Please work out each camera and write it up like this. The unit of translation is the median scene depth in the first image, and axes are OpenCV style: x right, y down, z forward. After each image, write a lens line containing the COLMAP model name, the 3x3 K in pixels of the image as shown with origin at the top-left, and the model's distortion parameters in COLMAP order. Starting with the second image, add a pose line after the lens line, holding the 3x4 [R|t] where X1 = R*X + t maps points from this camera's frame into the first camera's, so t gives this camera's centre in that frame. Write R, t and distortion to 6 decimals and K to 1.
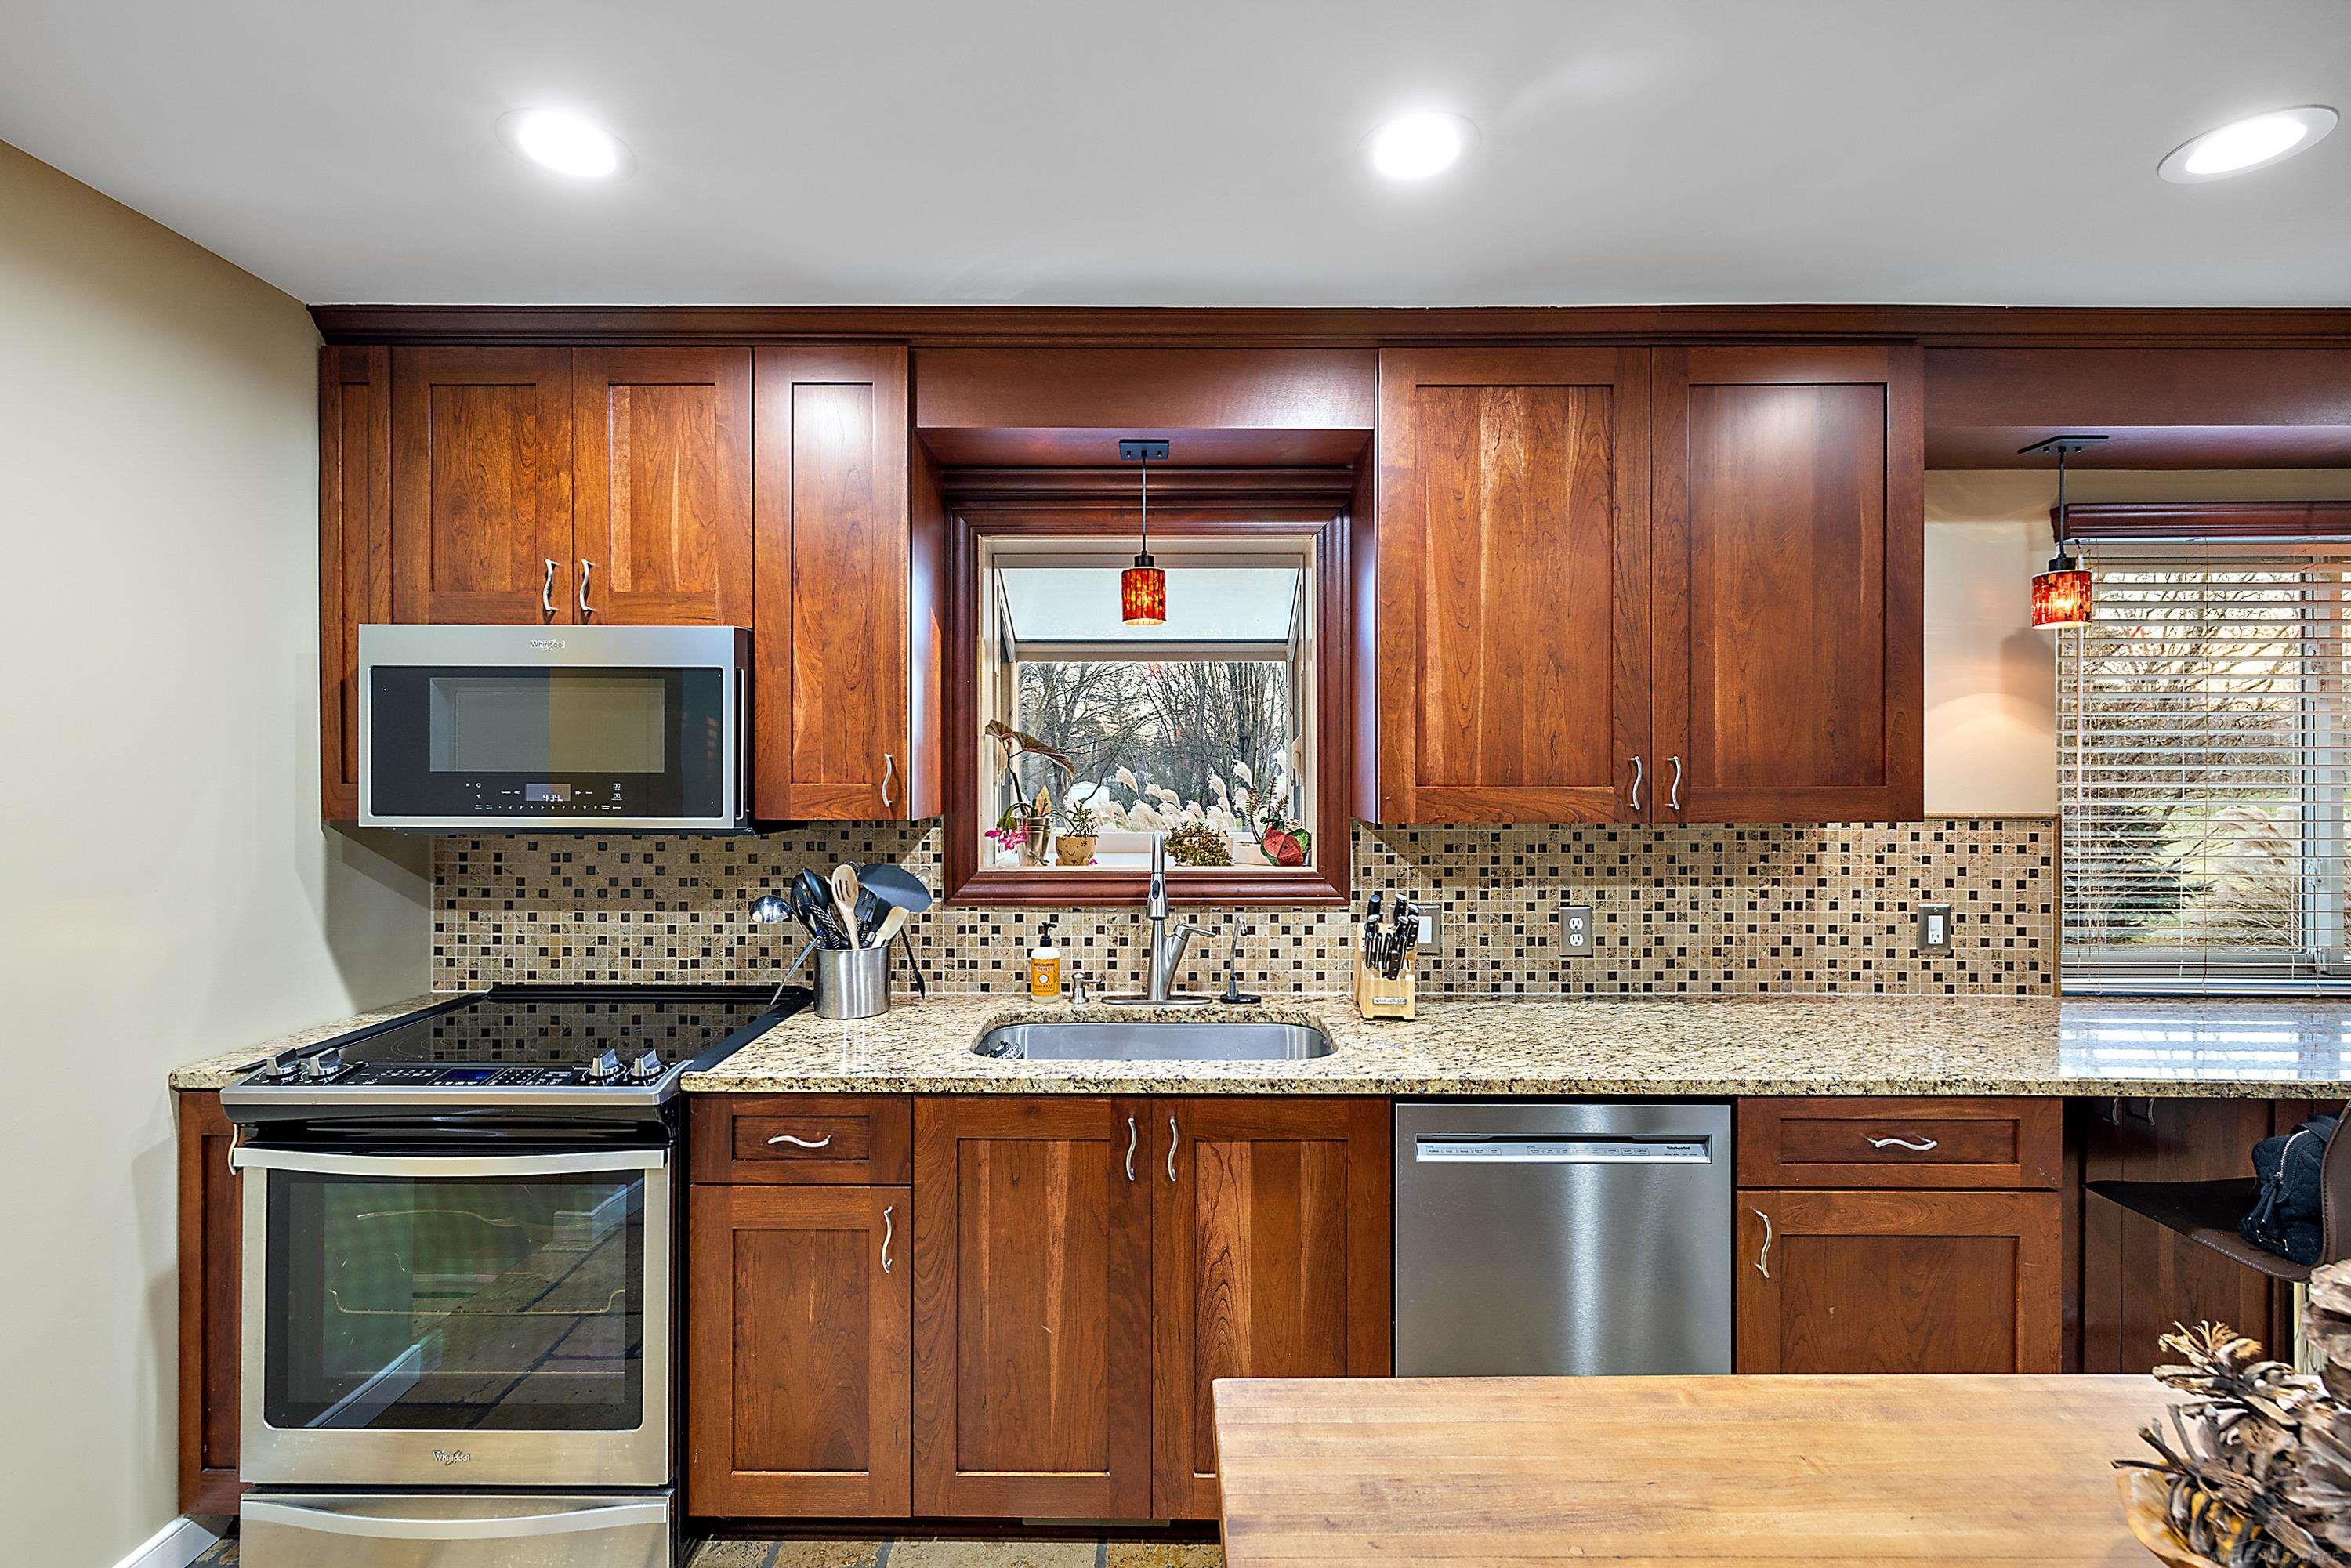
lens RADIAL K [[990.3, 0, 1176.3], [0, 990.3, 775.3], [0, 0, 1]] dist [0.000434, -0.000616]
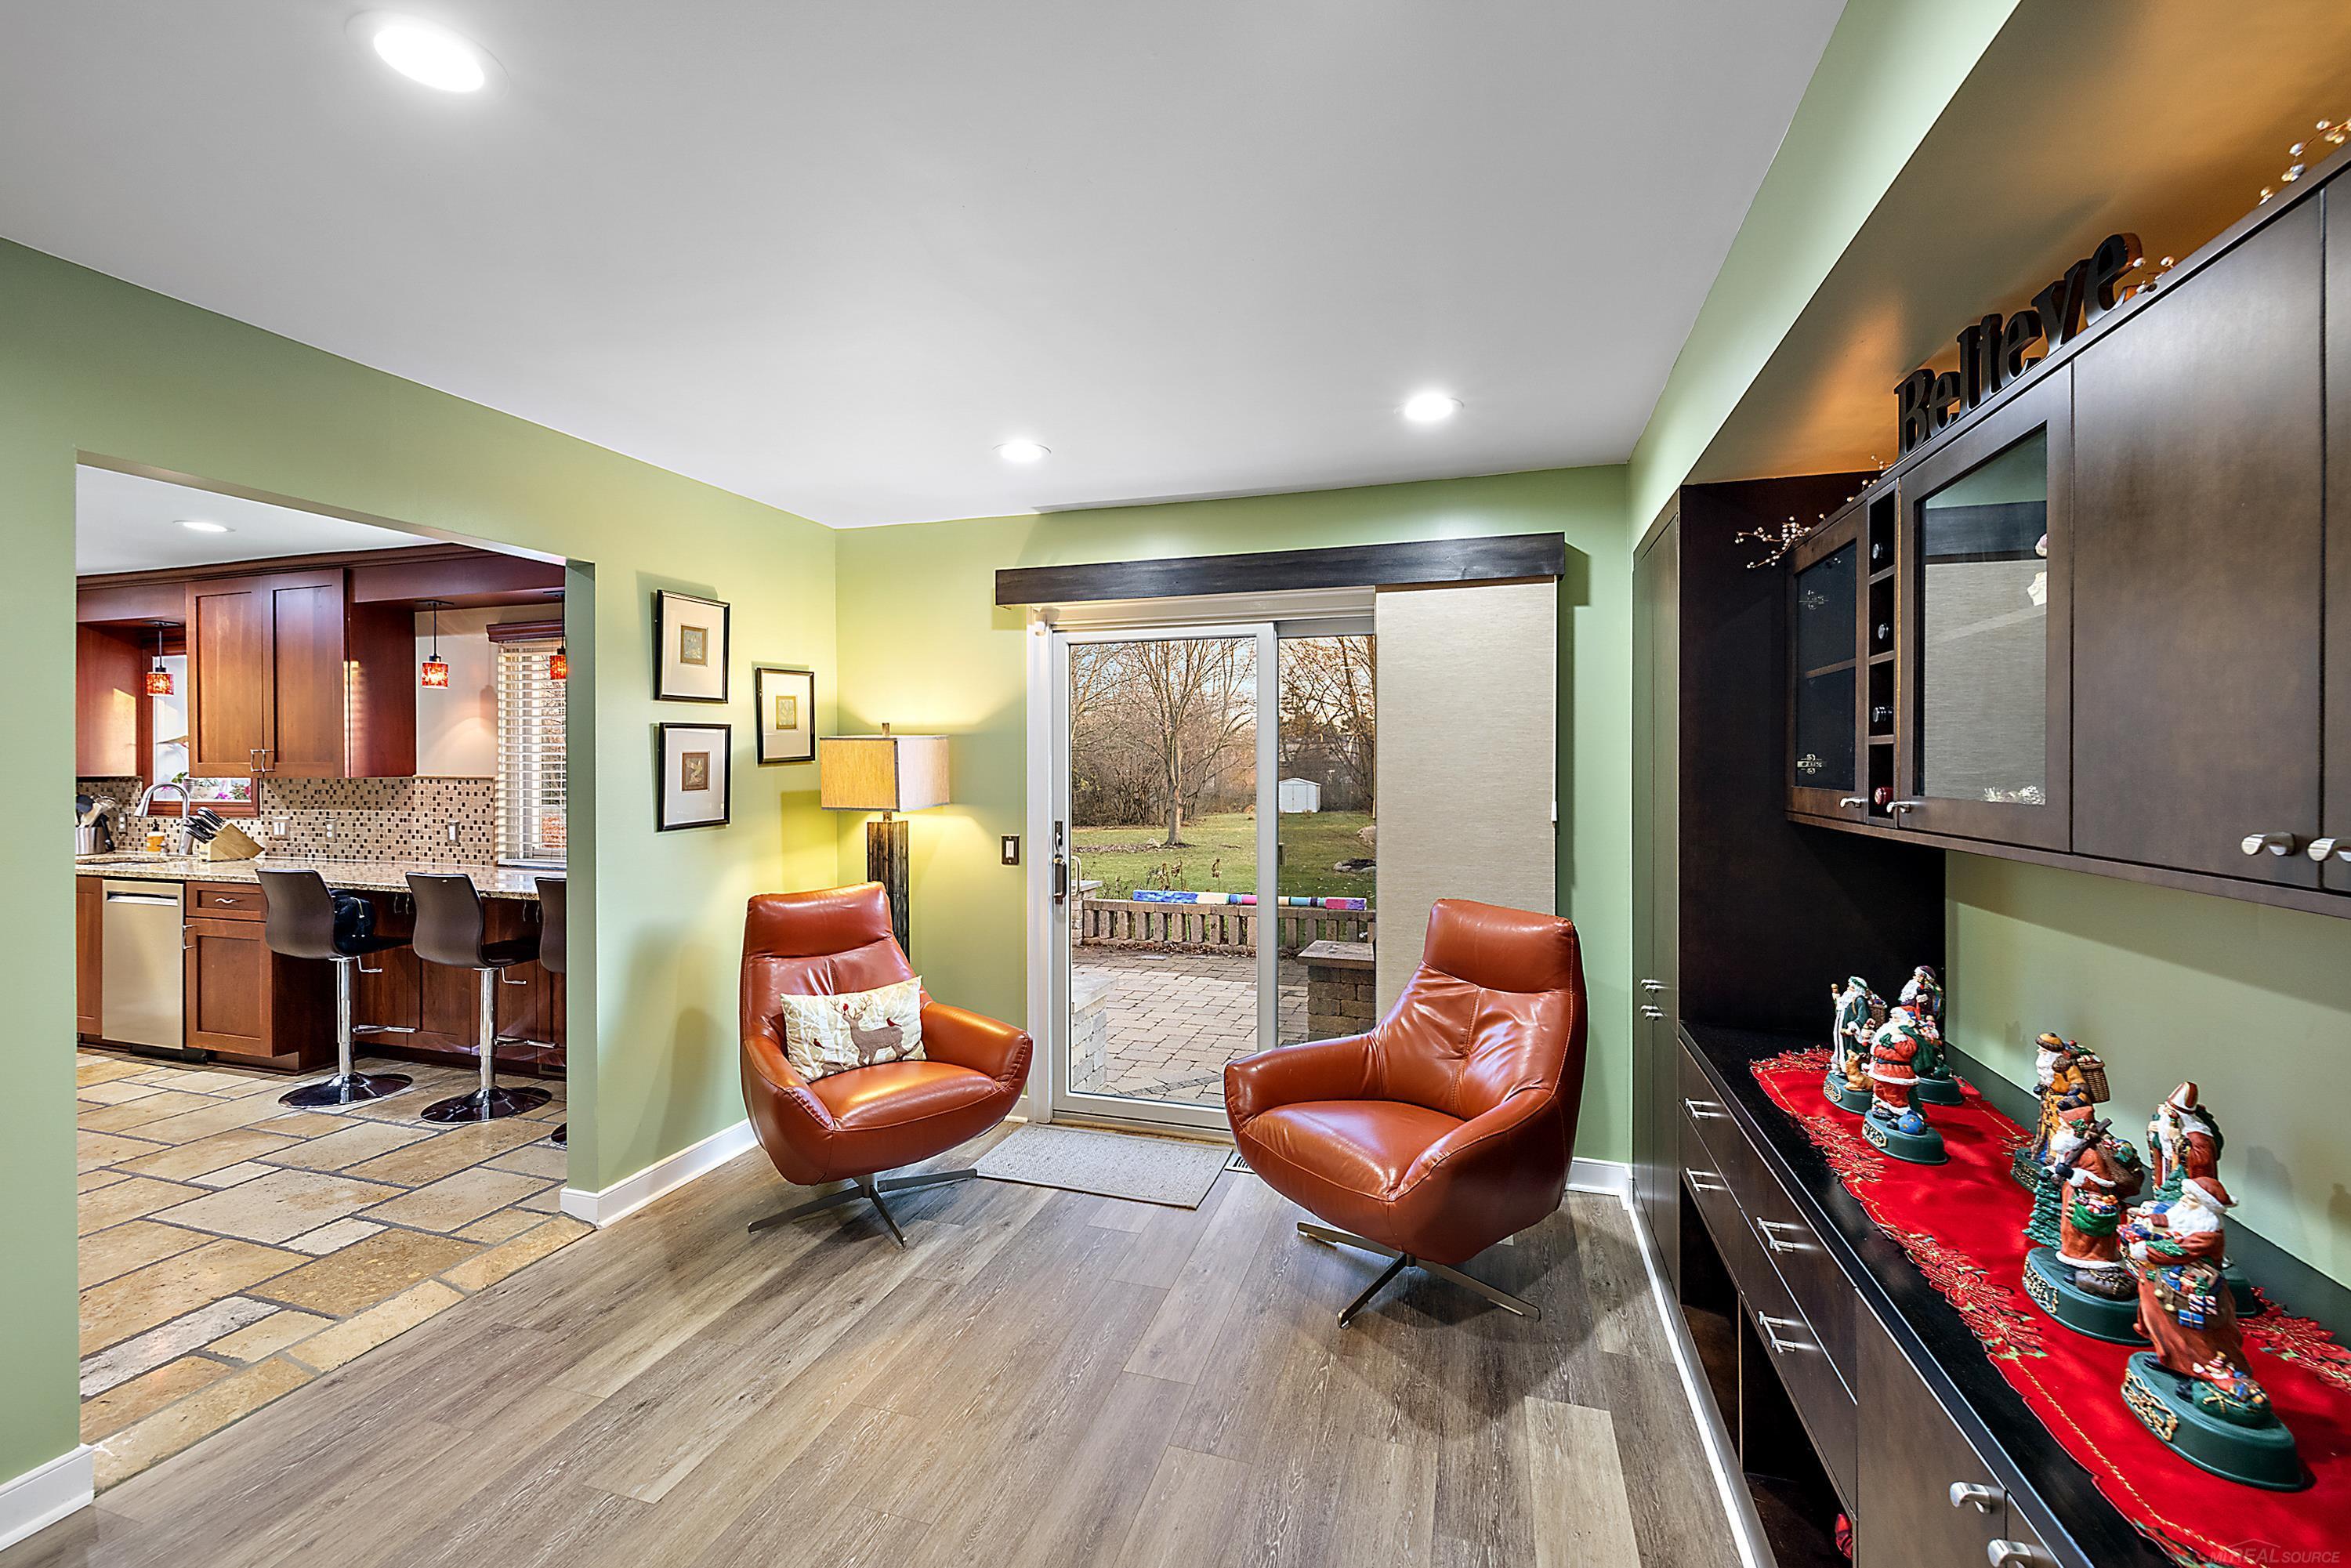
lens RADIAL K [[990.3, 0, 1169.4], [0, 990.3, 773.4], [0, 0, 1]] dist [0.000434, -0.000616]
pose [[0.954715, 0.000347, -0.297522, 2.803129], [-0.000291, 1.000000, 0.000232, 0.031473], [0.297522, -0.000135, 0.954715, -0.525001]]
